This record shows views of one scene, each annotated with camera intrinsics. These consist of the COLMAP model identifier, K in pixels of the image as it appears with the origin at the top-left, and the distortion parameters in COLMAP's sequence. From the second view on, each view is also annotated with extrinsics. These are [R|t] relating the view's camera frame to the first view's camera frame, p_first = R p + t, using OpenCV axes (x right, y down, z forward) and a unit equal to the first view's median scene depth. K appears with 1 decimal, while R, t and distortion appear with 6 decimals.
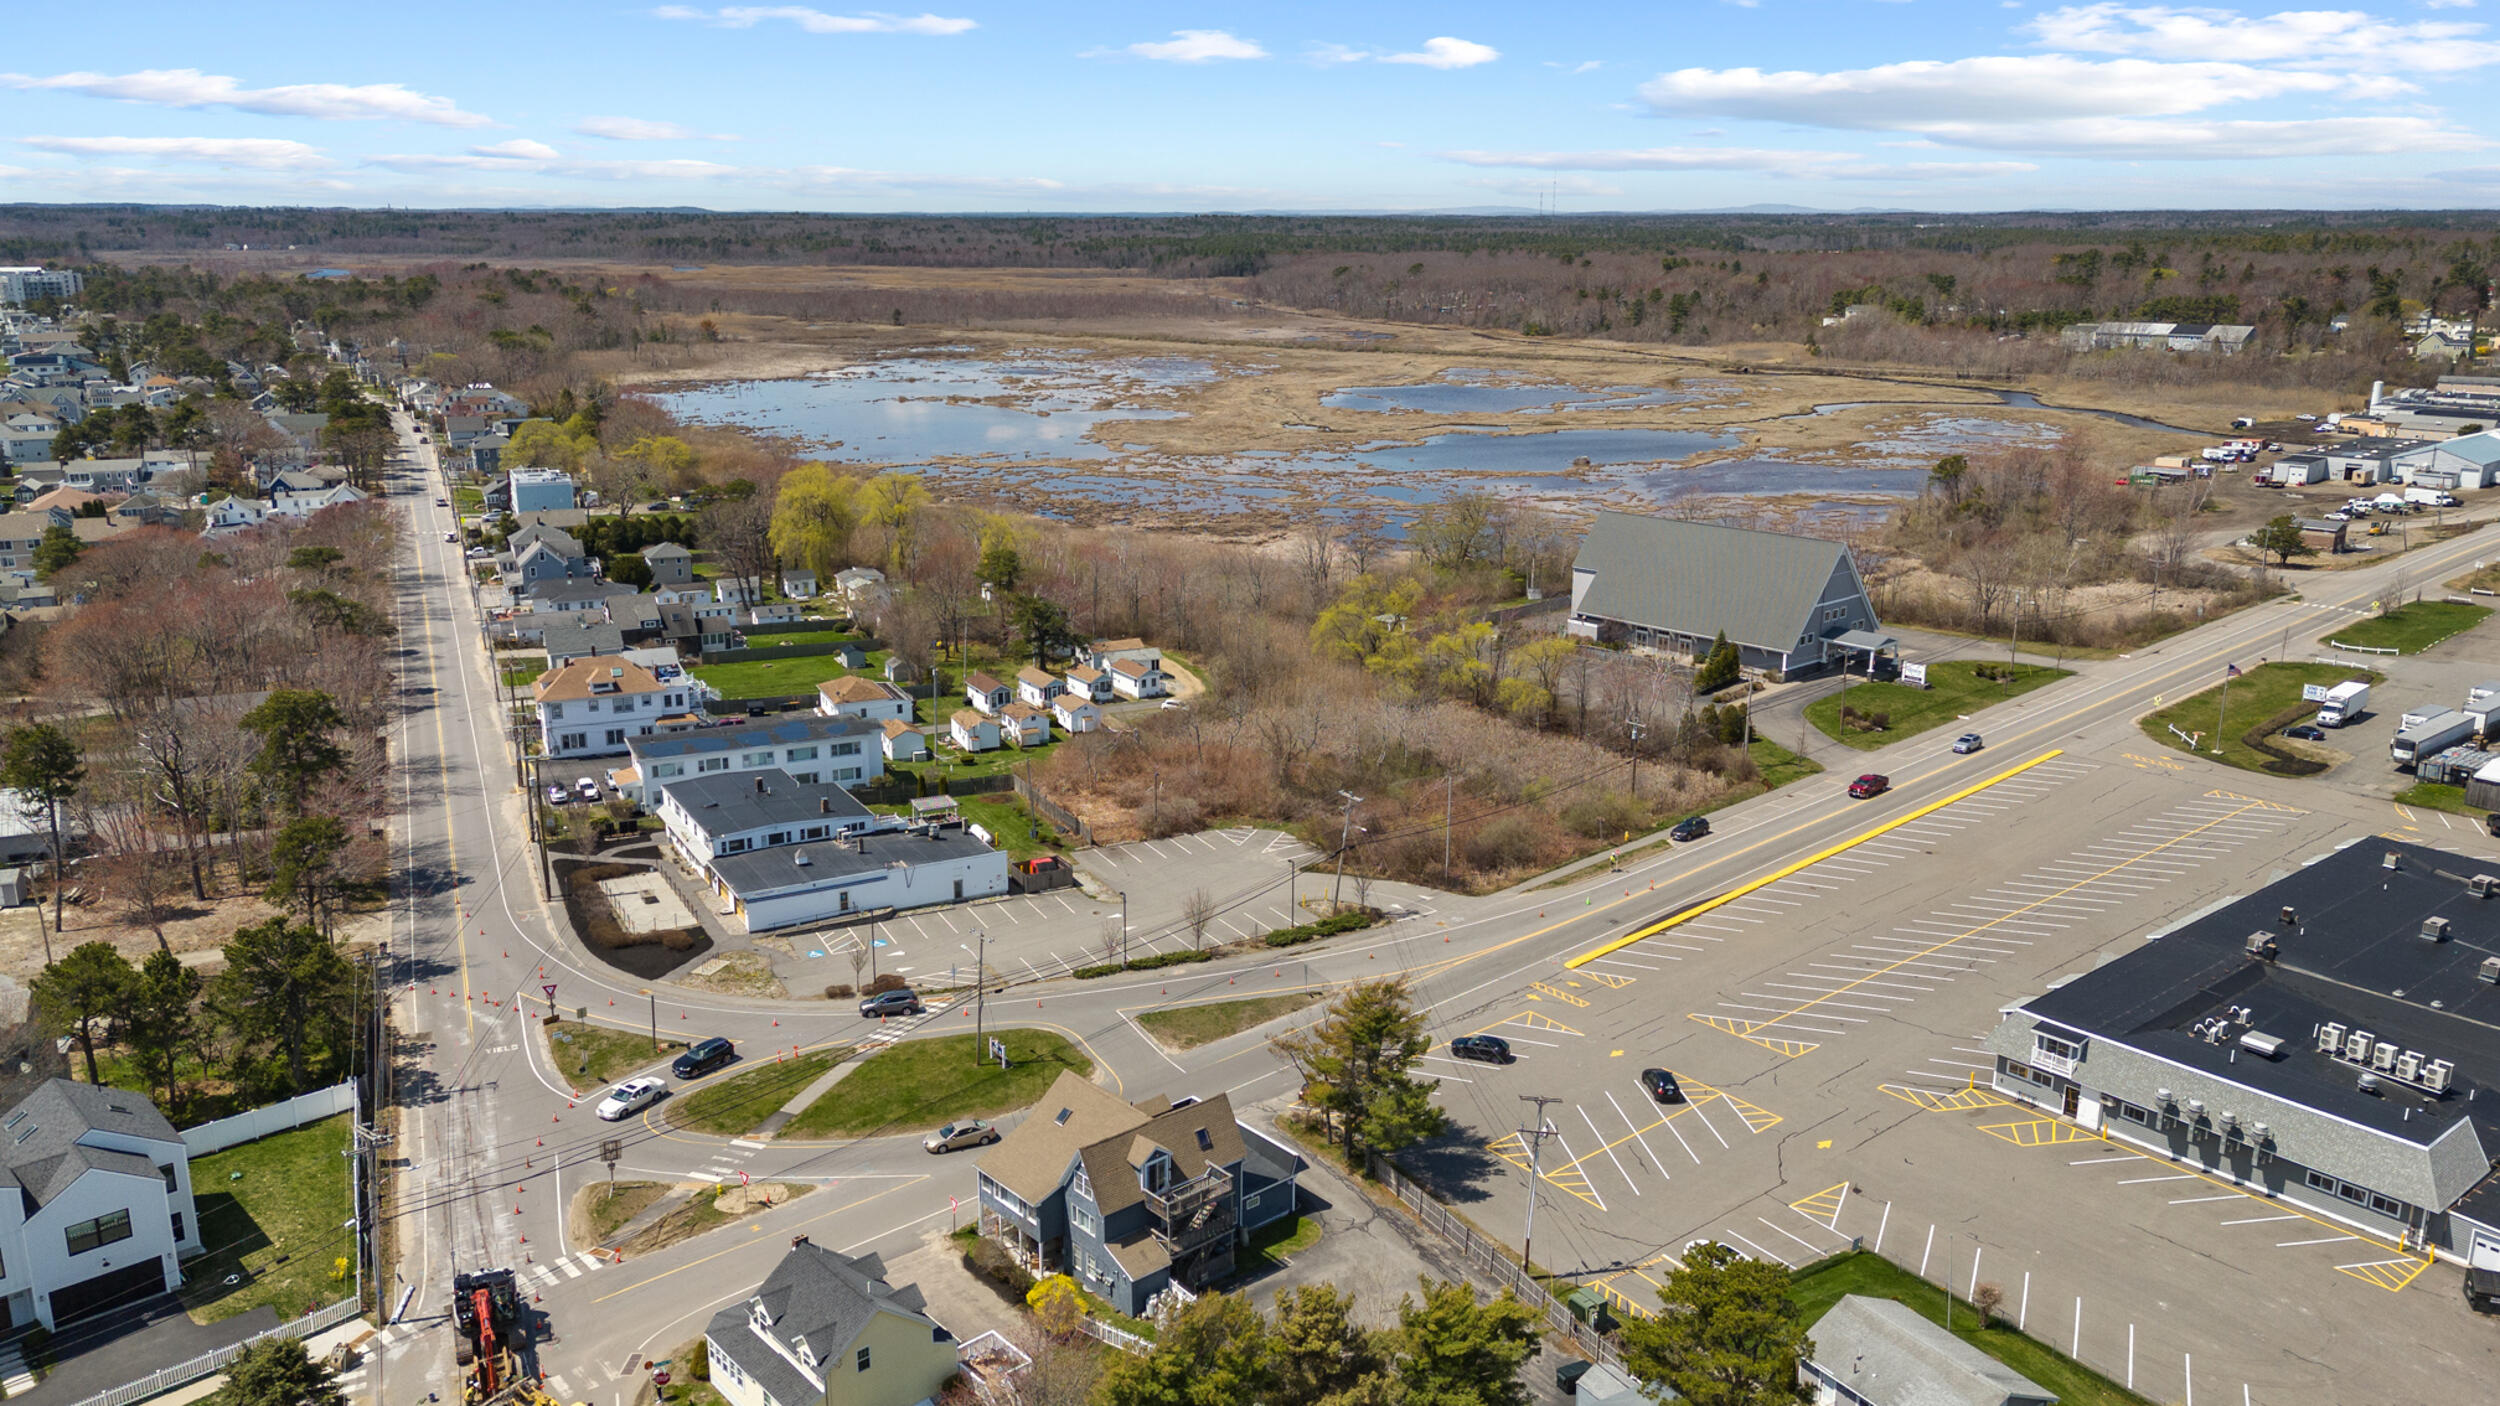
lens RADIAL K [[1826.2, 0, 1274.3], [0, 1826.2, 709.6], [0, 0, 1]] dist [0.105551, -0.124704]
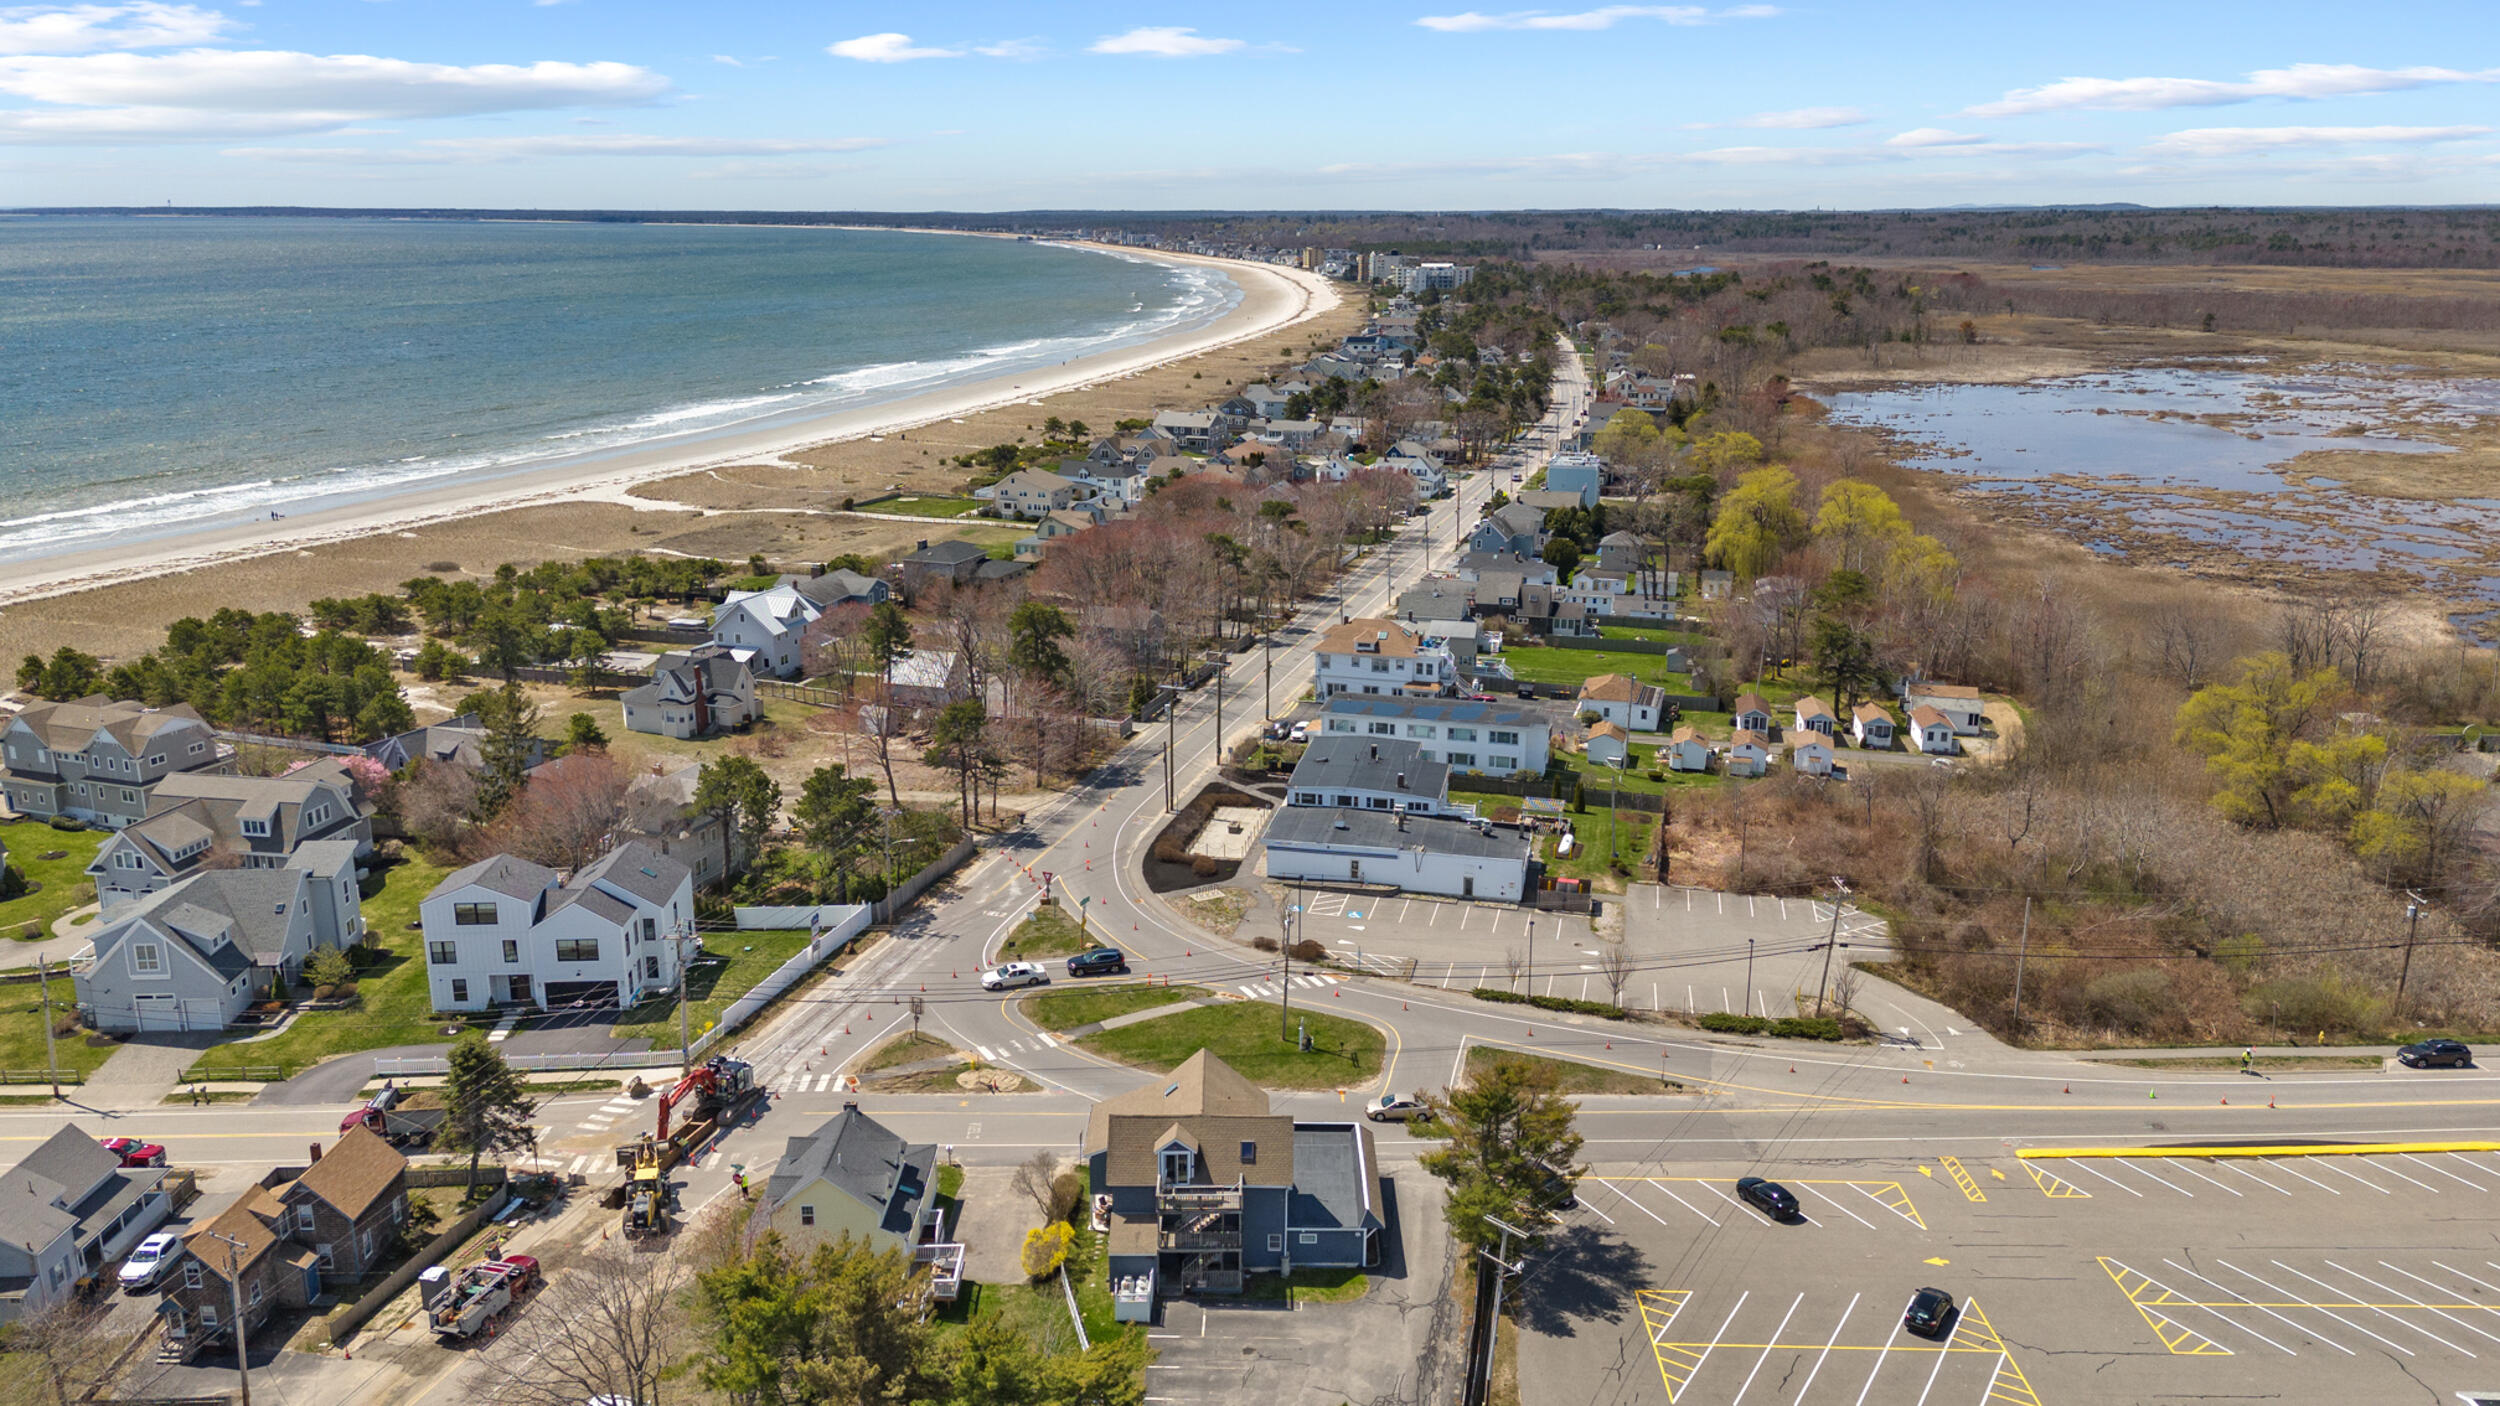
lens RADIAL K [[1844.3, 0, 1282.8], [0, 1844.3, 694.6], [0, 0, 1]] dist [0.126632, -0.156770]
pose [[0.758587, 0.163489, -0.630728, 0.353311], [-0.169793, 0.984165, 0.050890, -0.037251], [0.629060, 0.068488, 0.774334, 0.143560]]
